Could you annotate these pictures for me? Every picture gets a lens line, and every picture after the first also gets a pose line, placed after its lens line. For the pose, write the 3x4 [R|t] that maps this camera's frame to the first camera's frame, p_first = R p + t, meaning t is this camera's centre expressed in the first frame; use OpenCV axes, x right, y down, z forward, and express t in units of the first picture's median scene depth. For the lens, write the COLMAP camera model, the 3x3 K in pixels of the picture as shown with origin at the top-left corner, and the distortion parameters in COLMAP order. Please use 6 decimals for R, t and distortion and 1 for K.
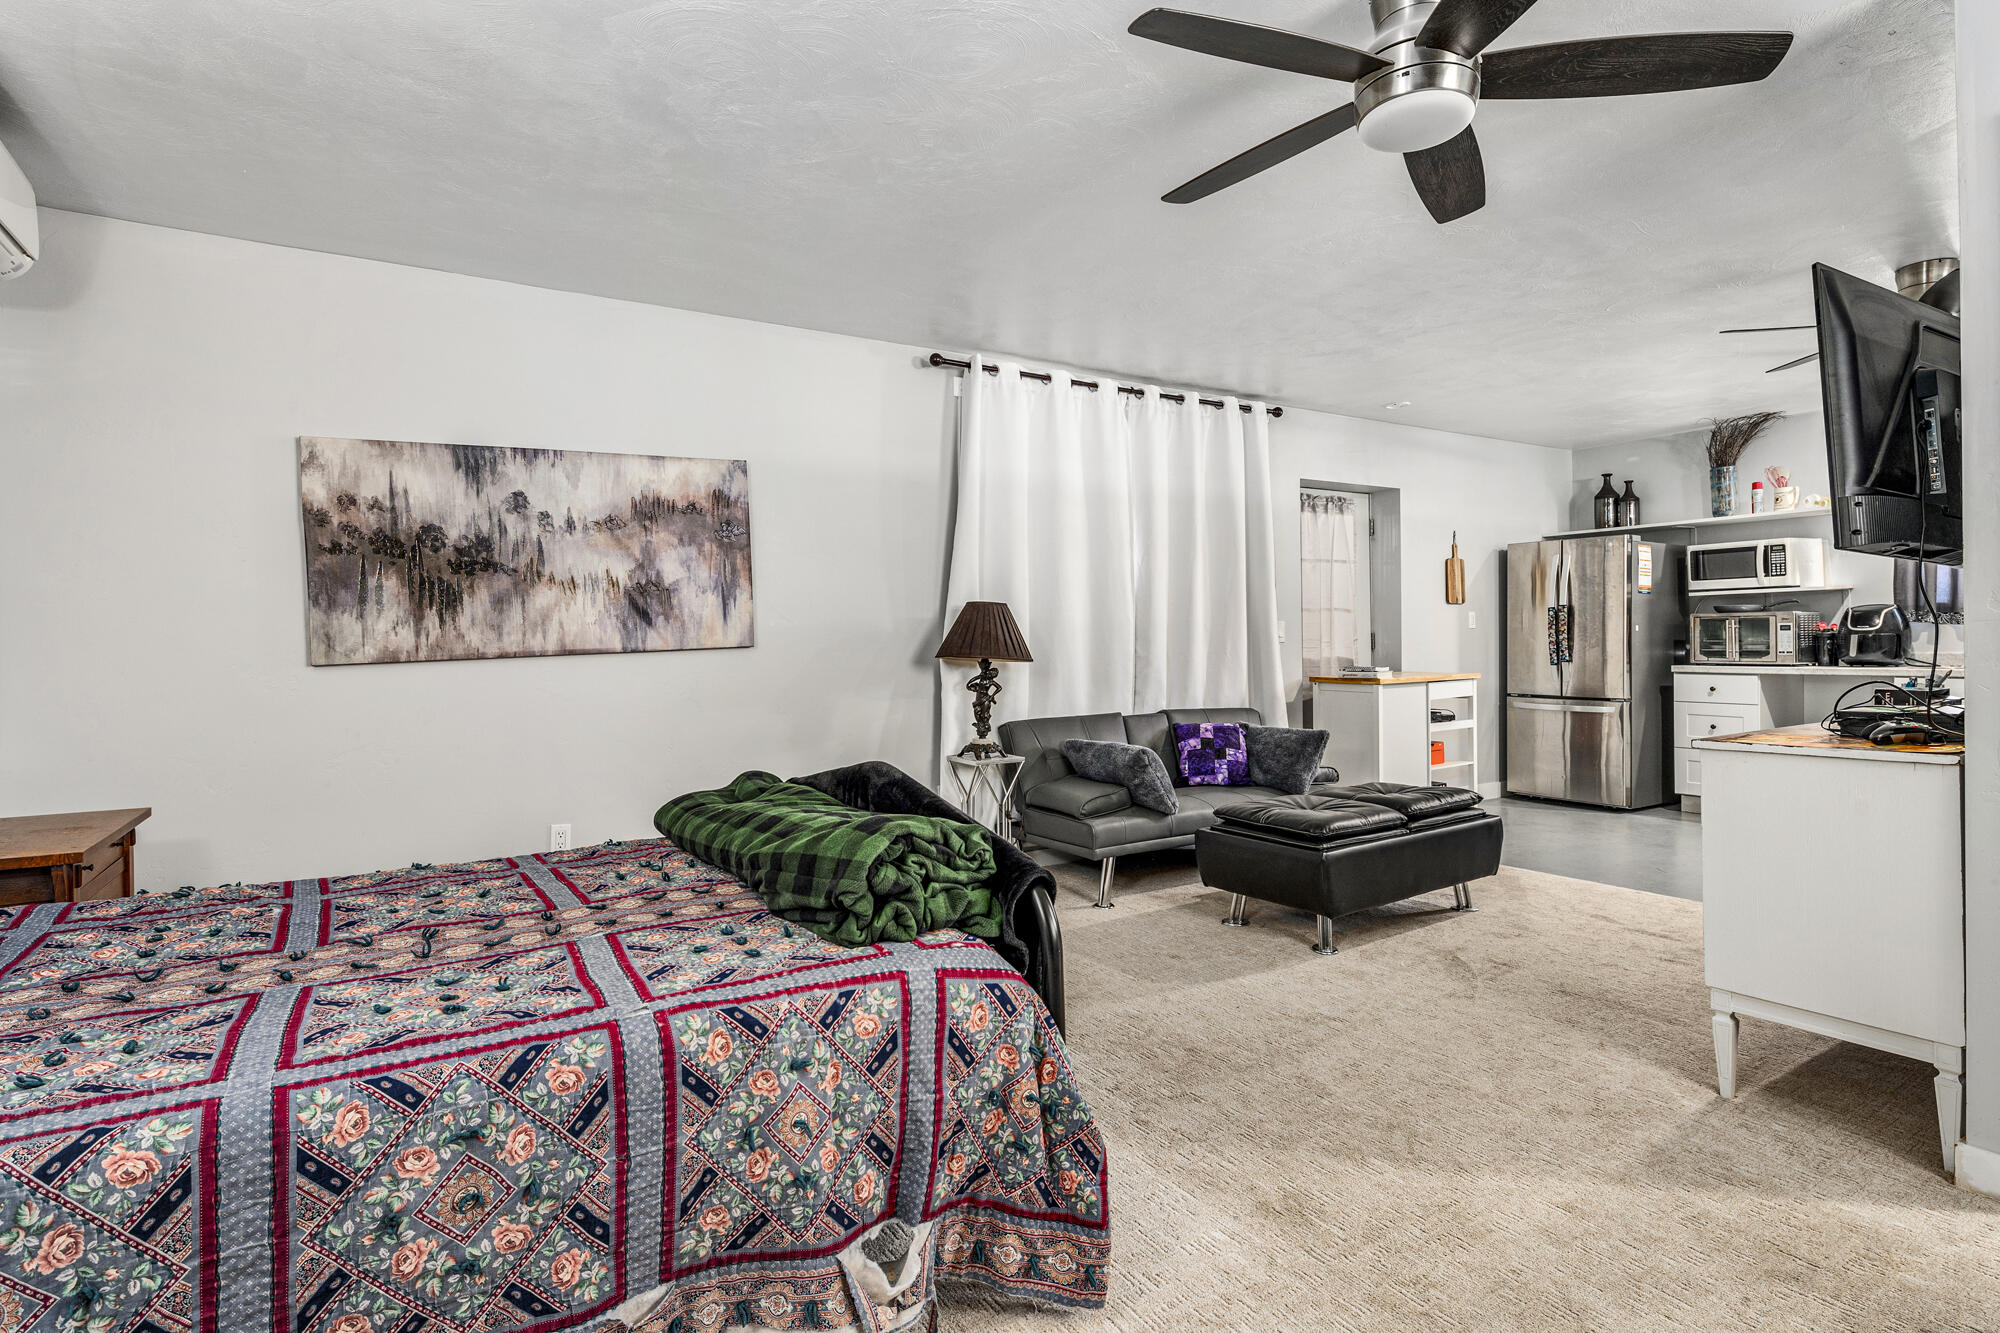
lens RADIAL K [[982.4, 0, 1005.7], [0, 982.4, 653.6], [0, 0, 1]] dist [-0.000407, -0.001443]
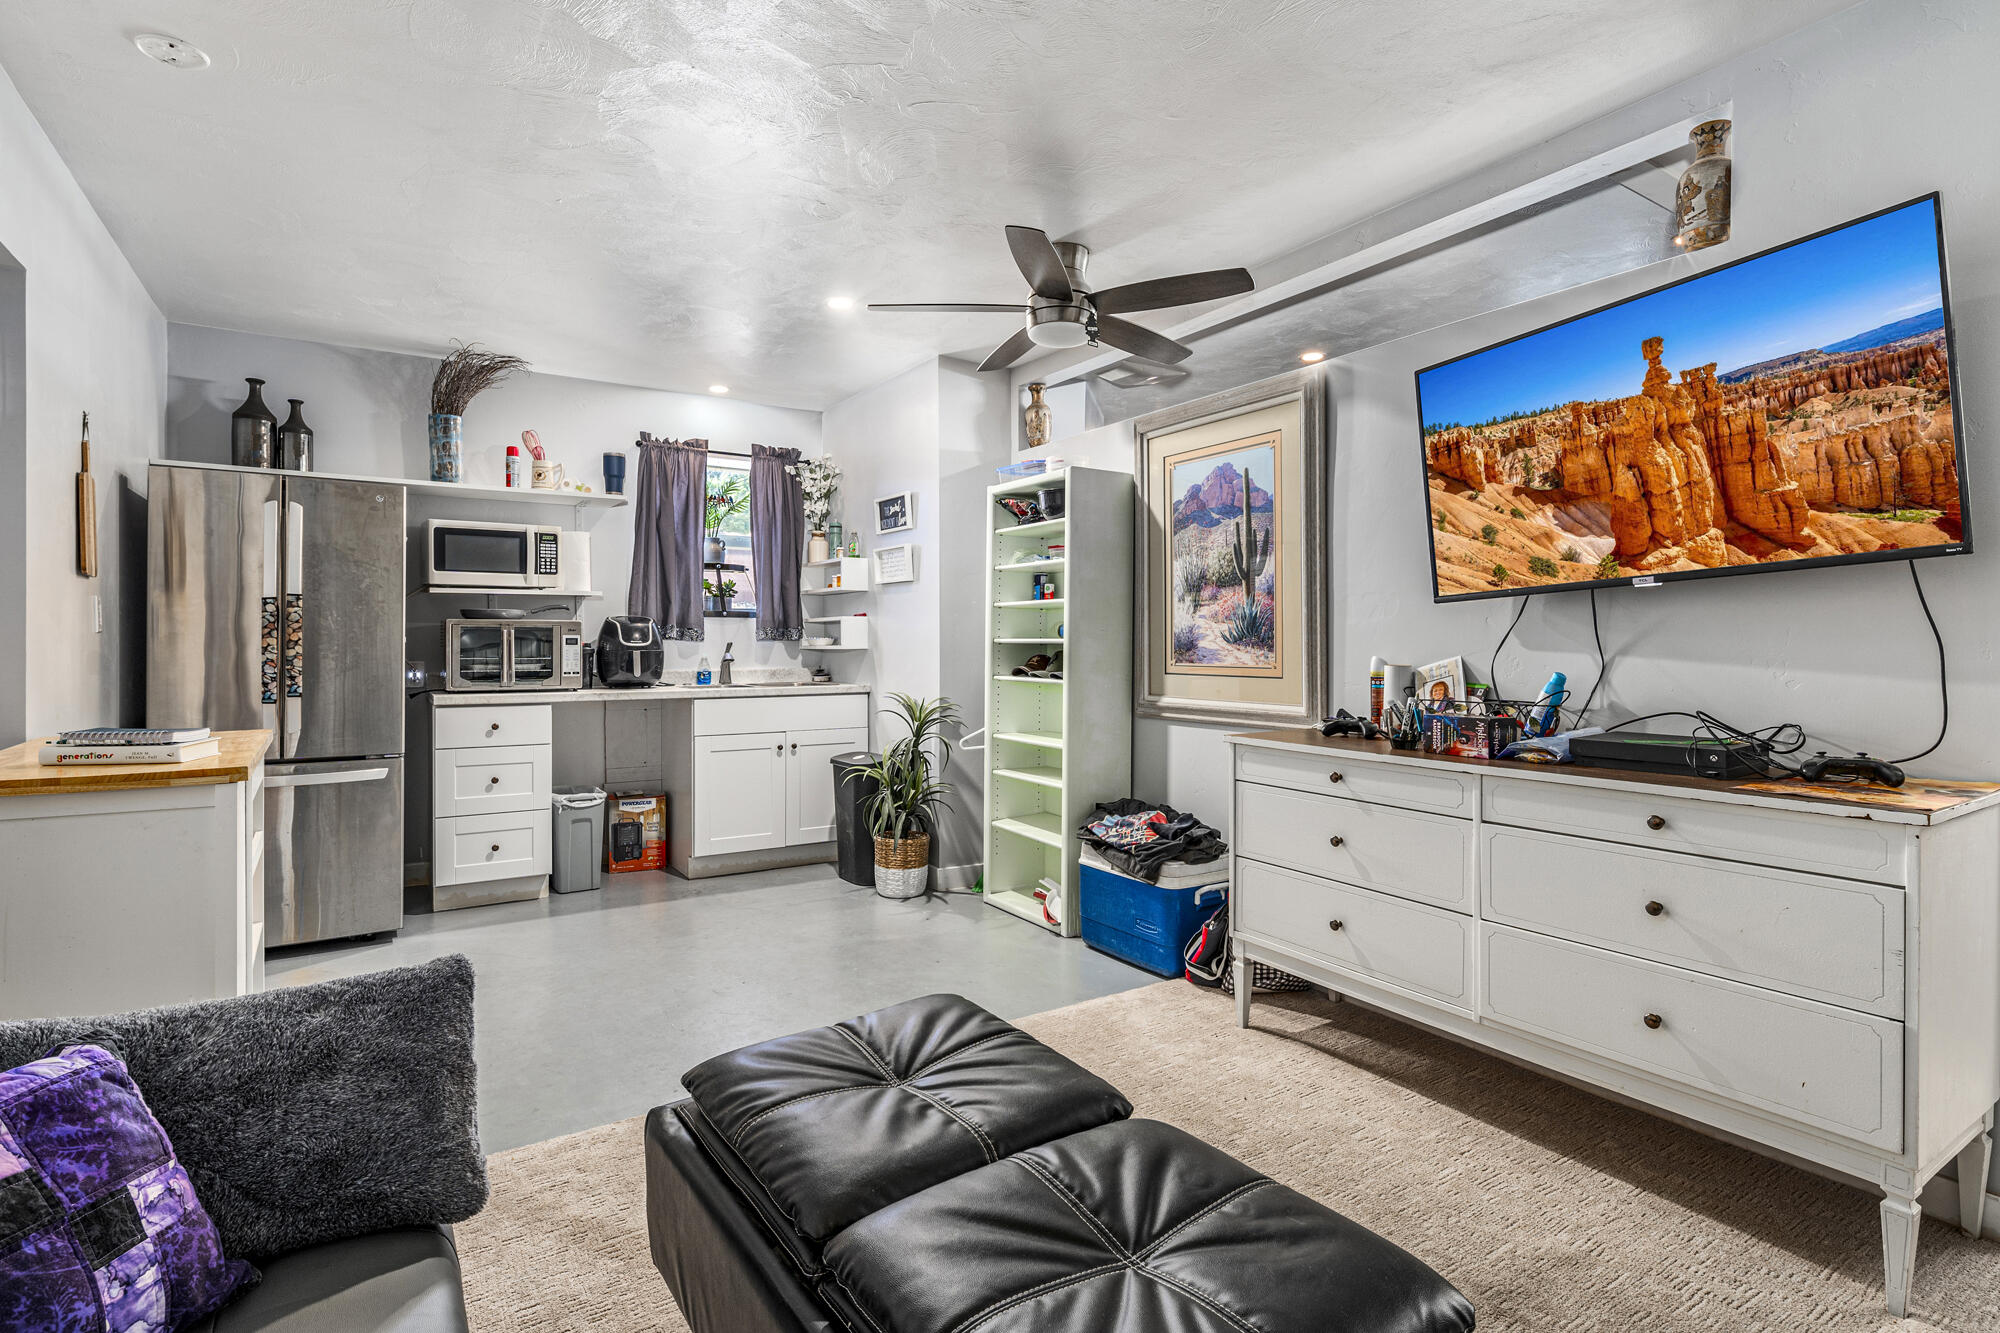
lens RADIAL K [[982.4, 0, 1005.7], [0, 982.4, 653.6], [0, 0, 1]] dist [-0.000407, -0.001443]
pose [[-0.010572, 0.002769, 0.999940, 0.011248], [0.011721, 0.999928, -0.002645, -0.009984], [-0.999875, 0.011692, -0.010603, 0.610908]]
